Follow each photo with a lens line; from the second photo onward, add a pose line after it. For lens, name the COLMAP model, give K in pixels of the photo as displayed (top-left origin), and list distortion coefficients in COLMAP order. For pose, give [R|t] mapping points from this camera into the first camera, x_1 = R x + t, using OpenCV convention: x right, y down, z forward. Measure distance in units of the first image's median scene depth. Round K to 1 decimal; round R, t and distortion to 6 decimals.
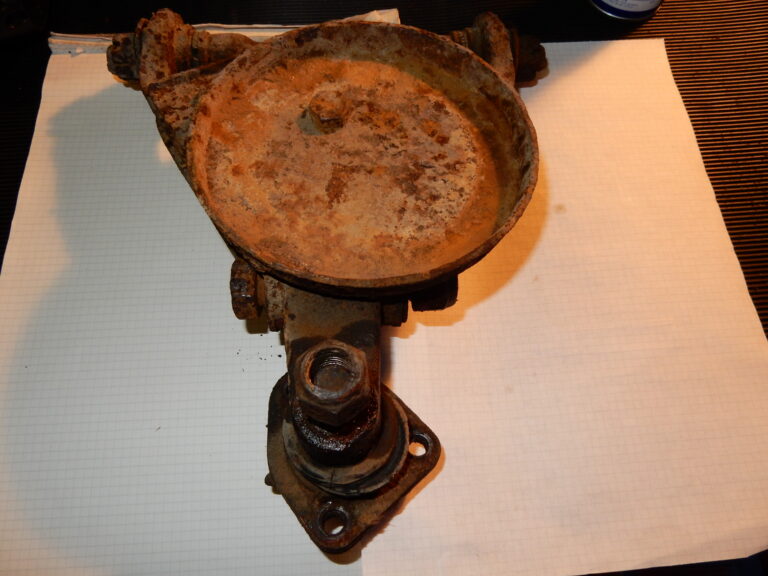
lens RADIAL K [[563.9, 0, 383.0], [0, 563.9, 286.7], [0, 0, 1]] dist [0.005765, -0.001907]
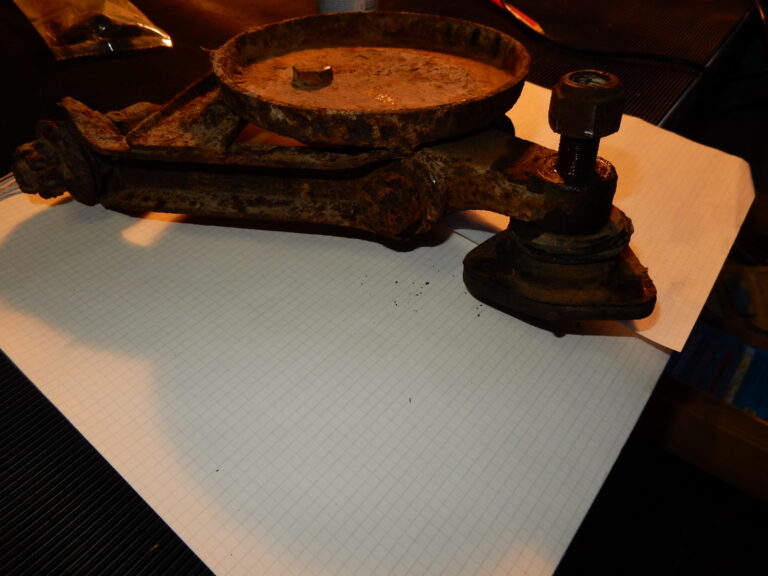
lens RADIAL K [[563.9, 0, 383.6], [0, 563.9, 288.6], [0, 0, 1]] dist [0.005765, -0.001907]
pose [[0.664329, -0.510955, 0.545520, -0.808654], [0.670997, 0.729231, -0.134109, 0.221050], [-0.329287, 0.455135, 0.827298, 0.263429]]
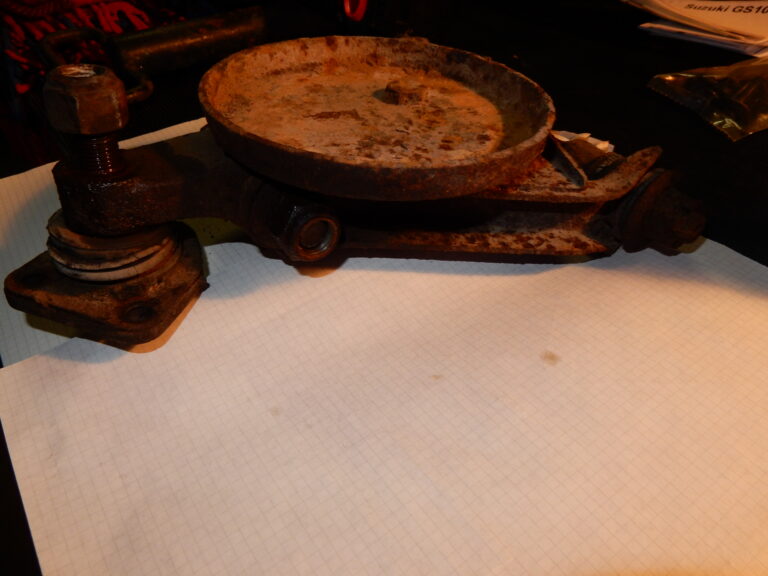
lens RADIAL K [[563.9, 0, 386.5], [0, 563.9, 277.3], [0, 0, 1]] dist [0.005765, -0.001907]
pose [[0.522272, 0.519134, -0.676559, 0.778105], [-0.768270, 0.630766, -0.109072, 0.041259], [0.370127, 0.576745, 0.728266, 0.434818]]
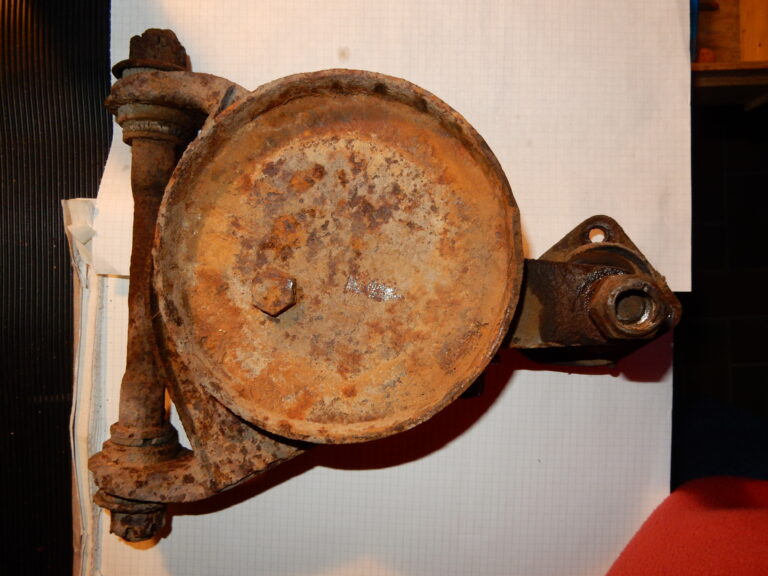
lens RADIAL K [[563.9, 0, 385.1], [0, 563.9, 290.6], [0, 0, 1]] dist [0.005765, -0.001907]
pose [[0.091160, -0.994923, -0.042630, -0.038509], [0.922113, 0.068170, 0.380869, -0.502674], [-0.376029, -0.074030, 0.923646, 0.097496]]
